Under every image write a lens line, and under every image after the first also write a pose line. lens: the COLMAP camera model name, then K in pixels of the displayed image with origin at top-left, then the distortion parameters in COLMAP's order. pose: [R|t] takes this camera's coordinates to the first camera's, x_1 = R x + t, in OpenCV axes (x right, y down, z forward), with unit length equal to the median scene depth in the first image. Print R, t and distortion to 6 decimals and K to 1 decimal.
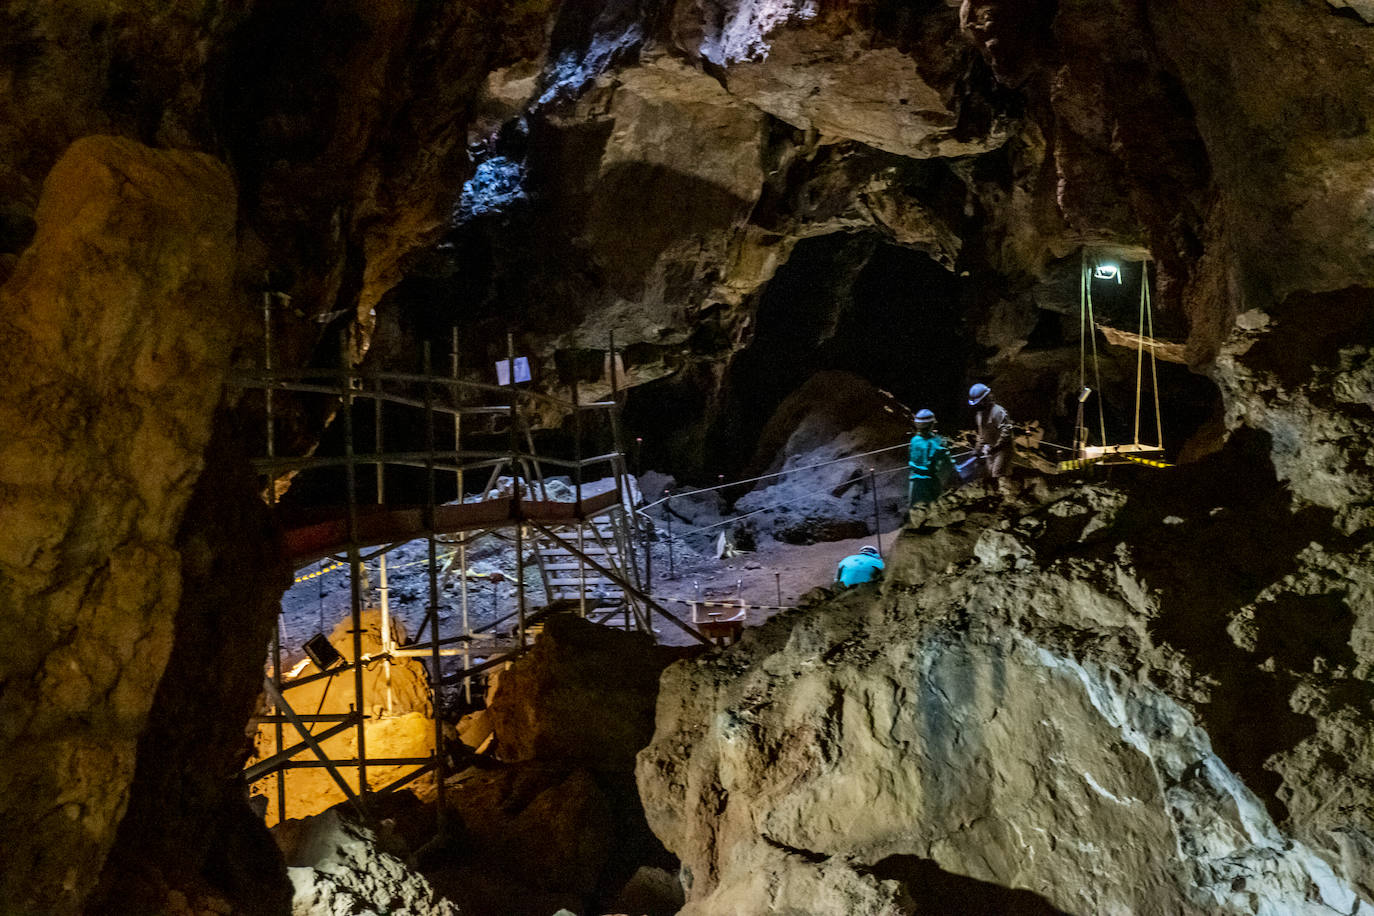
lens RADIAL K [[2591.3, 0, 687.0], [0, 2591.3, 458.0], [0, 0, 1]] dist [0.119105, -0.228502]
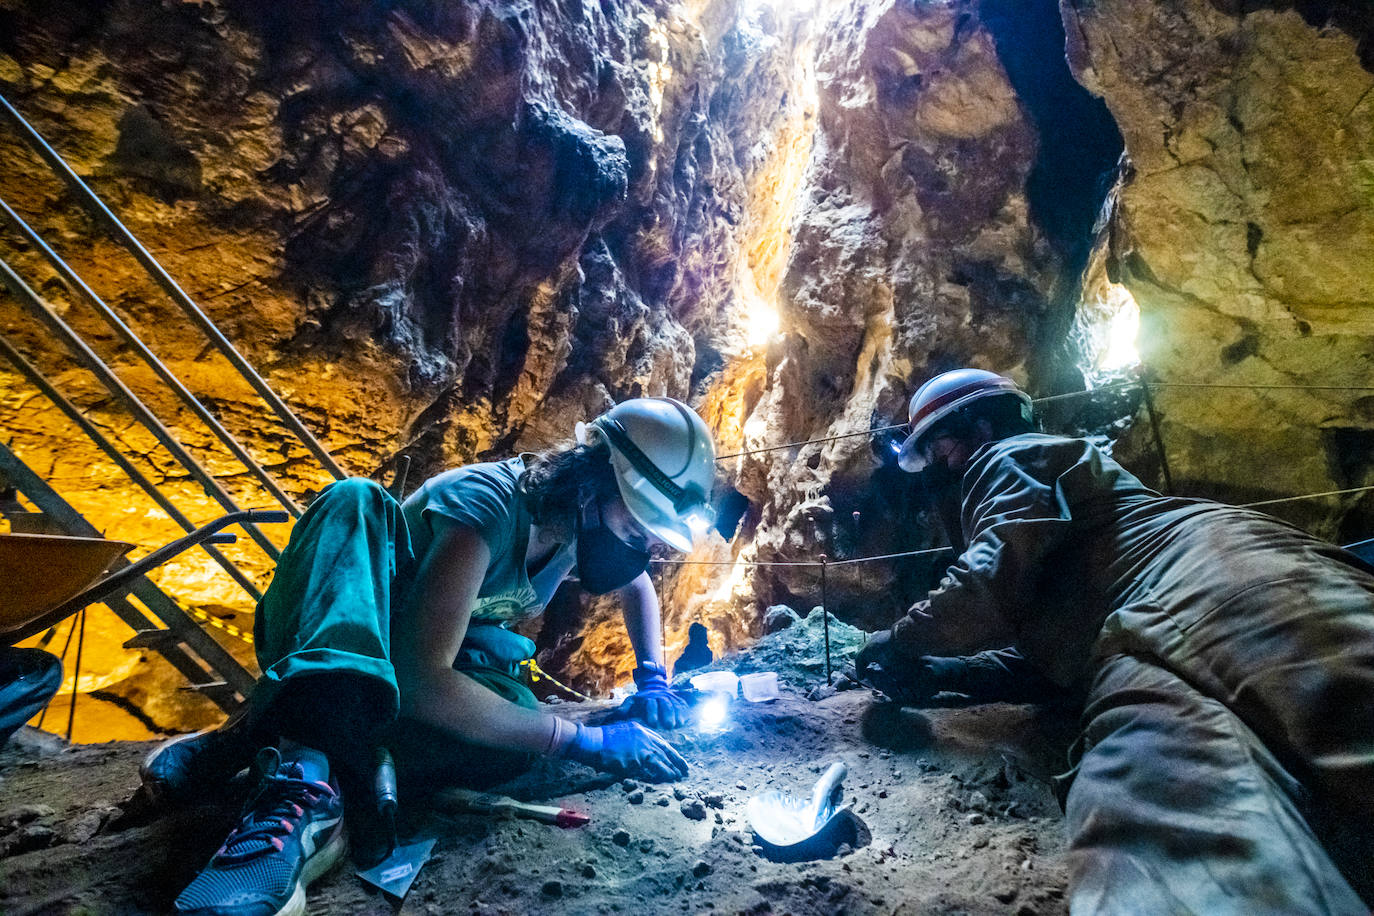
lens RADIAL K [[777.3, 0, 688.9], [0, 777.3, 447.7], [0, 0, 1]] dist [-0.051590, 0.057322]
pose [[0.709618, -0.181213, -0.680885, 0.157774], [-0.117575, 0.922356, -0.368016, 0.097396], [0.694707, 0.341206, 0.633214, 1.450068]]
